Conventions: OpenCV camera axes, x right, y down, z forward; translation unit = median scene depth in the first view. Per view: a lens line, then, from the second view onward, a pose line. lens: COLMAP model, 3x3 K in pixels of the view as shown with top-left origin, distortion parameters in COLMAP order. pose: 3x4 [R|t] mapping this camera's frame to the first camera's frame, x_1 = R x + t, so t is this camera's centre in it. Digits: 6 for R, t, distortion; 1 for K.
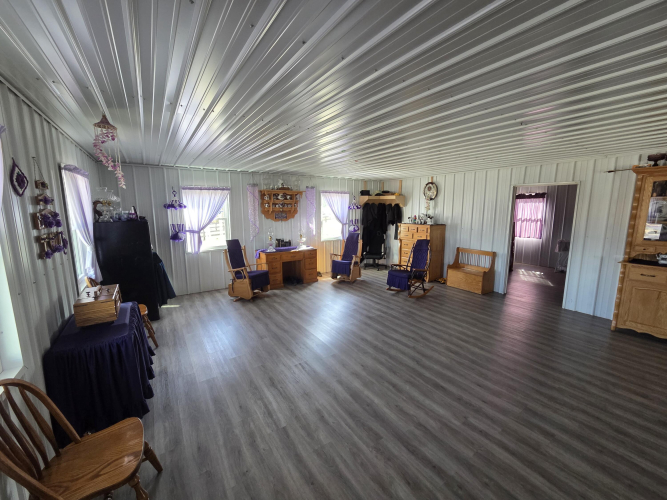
lens RADIAL K [[274.5, 0, 334.4], [0, 274.5, 247.9], [0, 0, 1]] dist [0.002664, 0.001044]
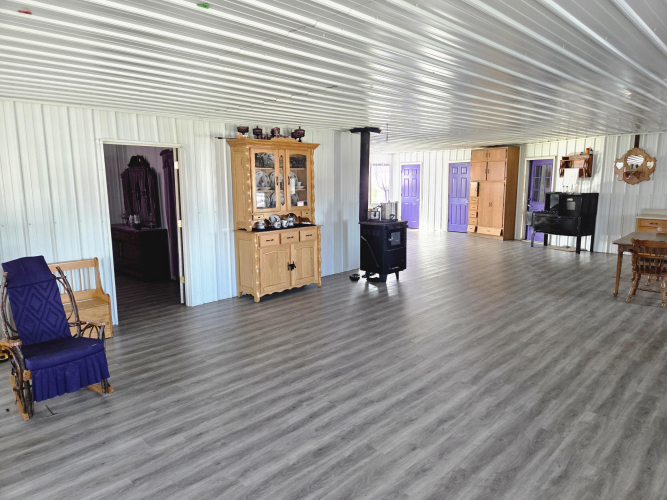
lens RADIAL K [[445.1, 0, 331.1], [0, 445.1, 245.8], [0, 0, 1]] dist [0.077133, -0.064880]
pose [[-0.200498, -0.145220, 0.968871, -0.509760], [0.151683, 0.972426, 0.177142, -0.127447], [-0.967881, 0.182478, -0.172942, 0.887285]]
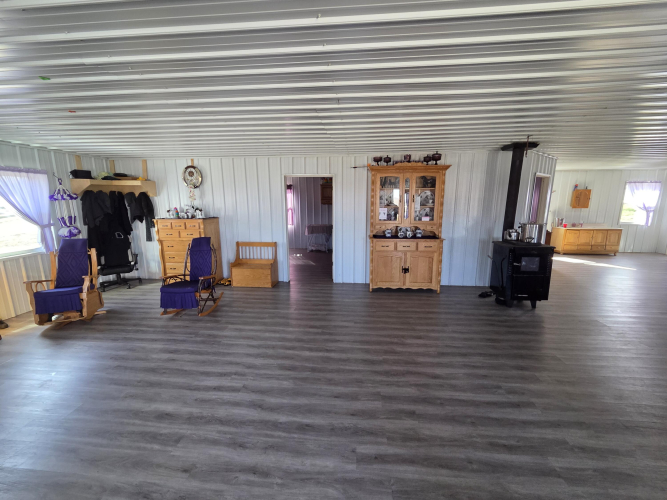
lens RADIAL K [[274.5, 0, 334.0], [0, 274.5, 248.0], [0, 0, 1]] dist [0.002664, 0.001044]
pose [[0.630764, -0.139278, 0.763373, -0.053369], [0.116377, 0.989613, 0.084395, -0.030104], [-0.767199, 0.035605, 0.640420, 0.266975]]
